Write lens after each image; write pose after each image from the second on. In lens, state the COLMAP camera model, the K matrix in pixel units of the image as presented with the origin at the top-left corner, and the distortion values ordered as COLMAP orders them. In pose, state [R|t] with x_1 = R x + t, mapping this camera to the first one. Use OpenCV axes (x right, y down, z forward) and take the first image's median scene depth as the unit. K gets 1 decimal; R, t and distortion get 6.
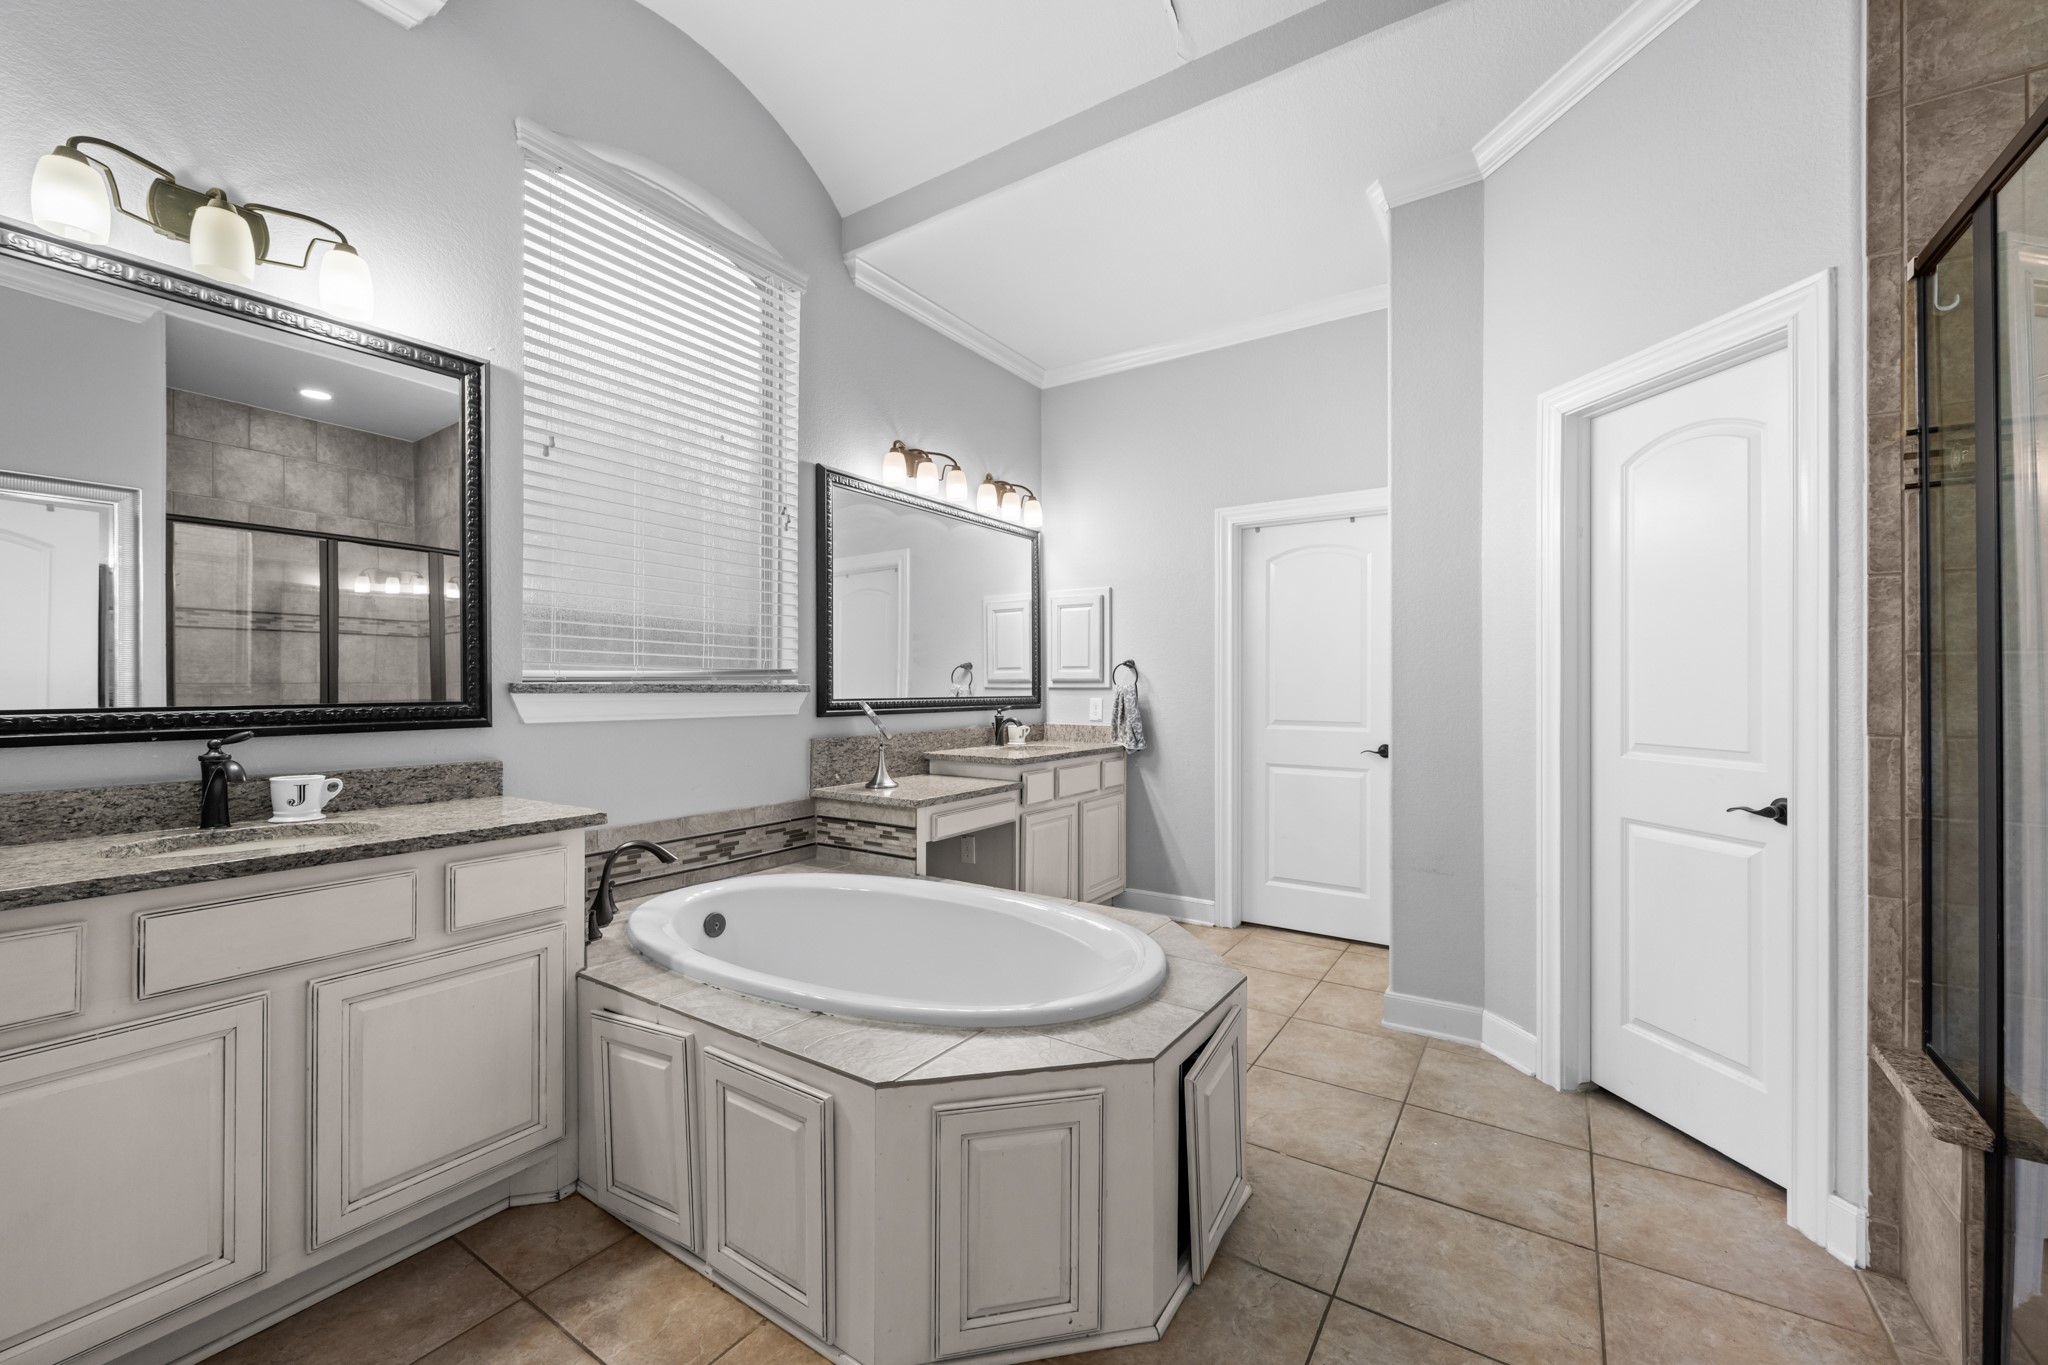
lens RADIAL K [[815.7, 0, 1022.3], [0, 815.7, 700.2], [0, 0, 1]] dist [0.000694, 0.000009]
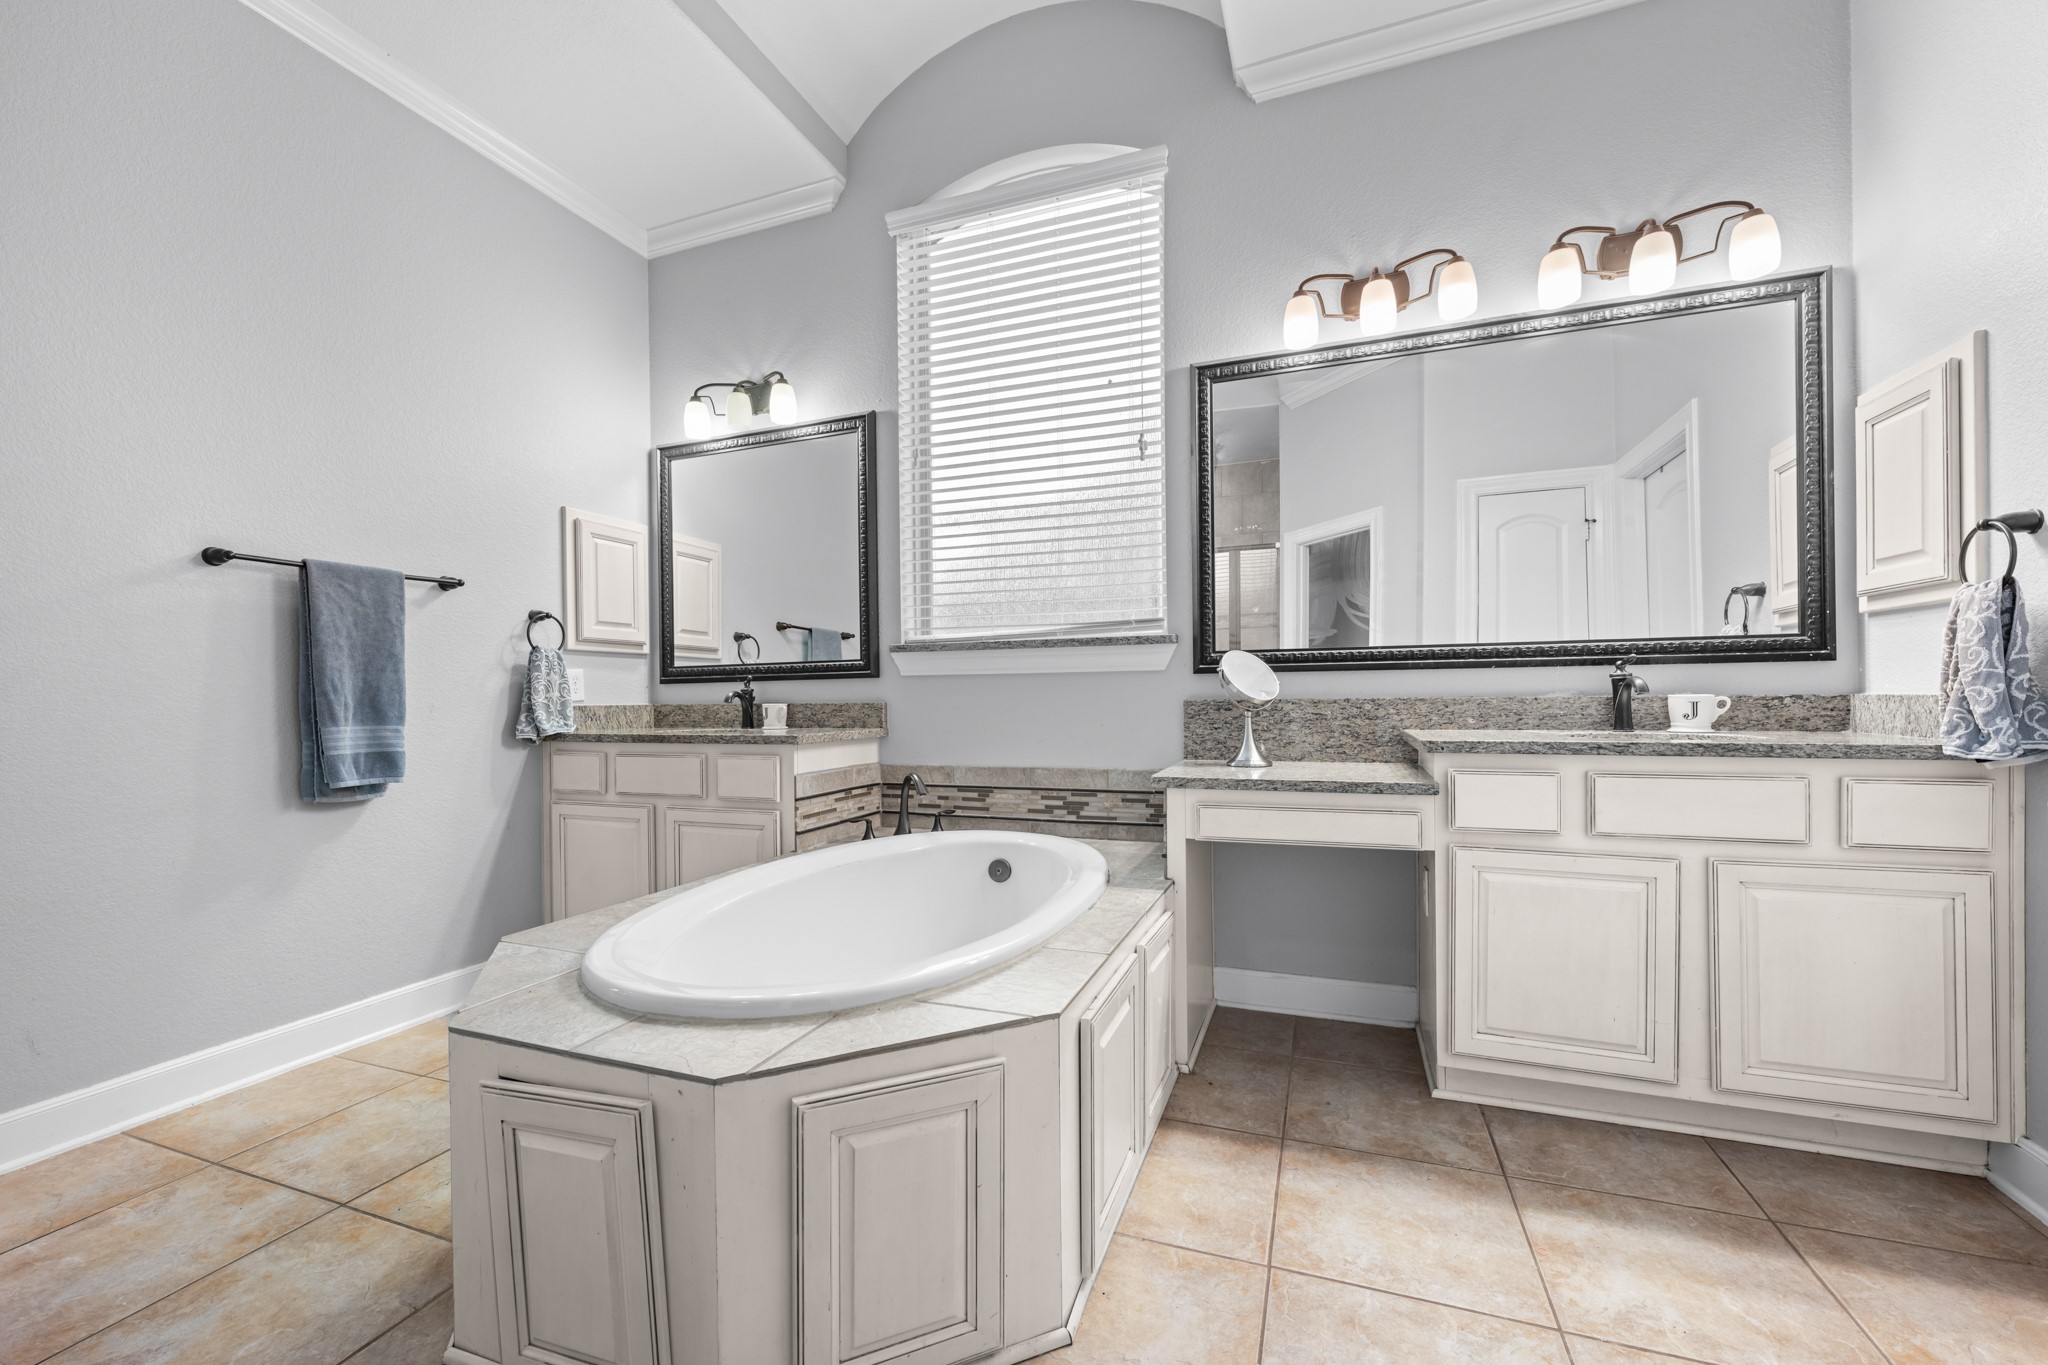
lens RADIAL K [[850.1, 0, 1001.3], [0, 850.1, 687.1], [0, 0, 1]] dist [0.025871, 0.000113]
pose [[0.214030, -0.002632, -0.976823, 0.589950], [0.001094, 0.999996, -0.002455, 0.039384], [0.976826, -0.000544, 0.214032, 0.672395]]
